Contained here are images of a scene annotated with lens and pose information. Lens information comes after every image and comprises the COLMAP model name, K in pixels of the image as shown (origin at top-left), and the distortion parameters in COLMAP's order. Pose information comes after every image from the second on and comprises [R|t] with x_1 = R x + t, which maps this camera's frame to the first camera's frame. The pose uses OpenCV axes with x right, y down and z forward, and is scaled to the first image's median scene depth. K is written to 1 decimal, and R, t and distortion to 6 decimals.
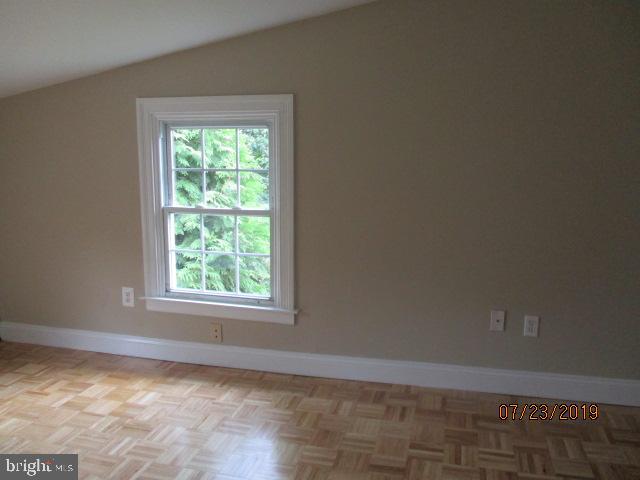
lens RADIAL K [[532.9, 0, 320.0], [0, 532.9, 240.0], [0, 0, 1]] dist [-0.036815, 0.010161]
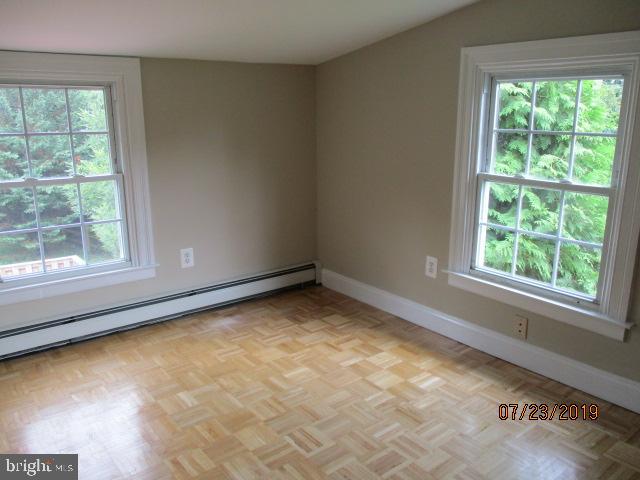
lens RADIAL K [[532.9, 0, 320.0], [0, 532.9, 240.0], [0, 0, 1]] dist [-0.036815, 0.010161]
pose [[0.802829, 0.136370, -0.580404, 0.019277], [-0.088238, 0.989947, 0.110541, -0.027431], [0.589644, -0.037532, 0.806791, 0.136414]]
